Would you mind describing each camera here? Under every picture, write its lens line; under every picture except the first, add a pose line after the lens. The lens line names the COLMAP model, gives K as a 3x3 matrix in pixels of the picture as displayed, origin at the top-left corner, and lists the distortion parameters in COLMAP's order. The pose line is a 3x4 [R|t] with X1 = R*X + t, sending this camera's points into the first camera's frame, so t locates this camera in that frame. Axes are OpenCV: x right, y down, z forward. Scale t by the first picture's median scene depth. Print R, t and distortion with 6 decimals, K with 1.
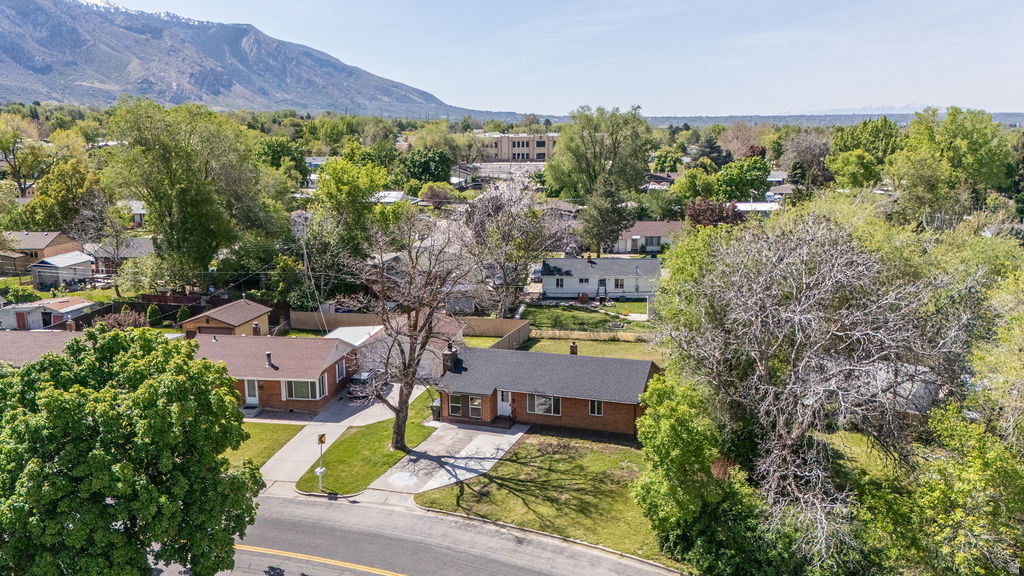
lens RADIAL K [[779.3, 0, 508.3], [0, 779.3, 315.7], [0, 0, 1]] dist [0.017388, -0.018789]
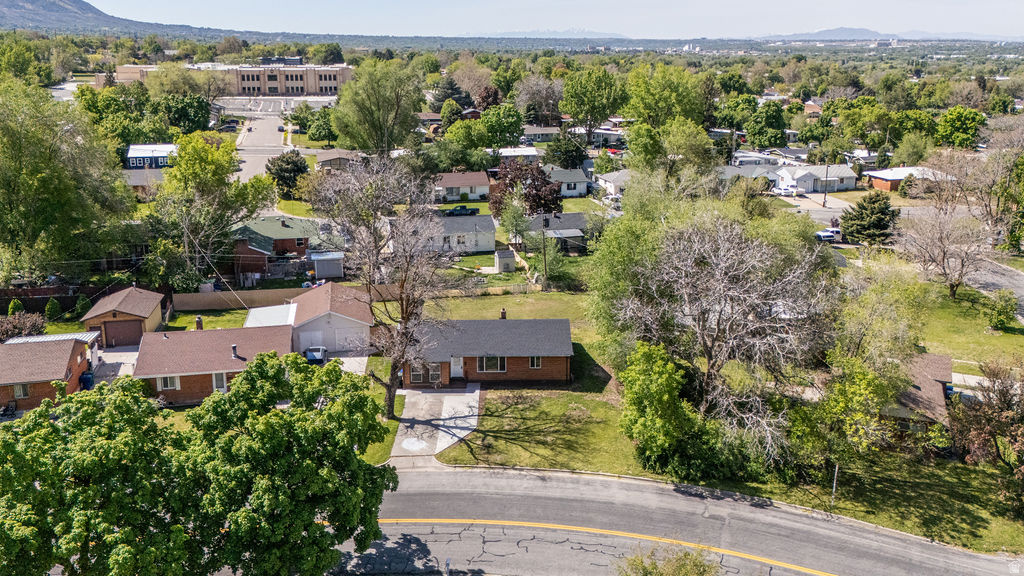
lens RADIAL K [[754.6, 0, 509.3], [0, 754.6, 251.0], [0, 0, 1]] dist [0.045232, -0.036731]
pose [[0.938071, -0.068465, 0.339612, -0.212050], [0.064215, 0.997653, 0.023752, -0.059409], [-0.340441, -0.000473, 0.940266, -0.080003]]
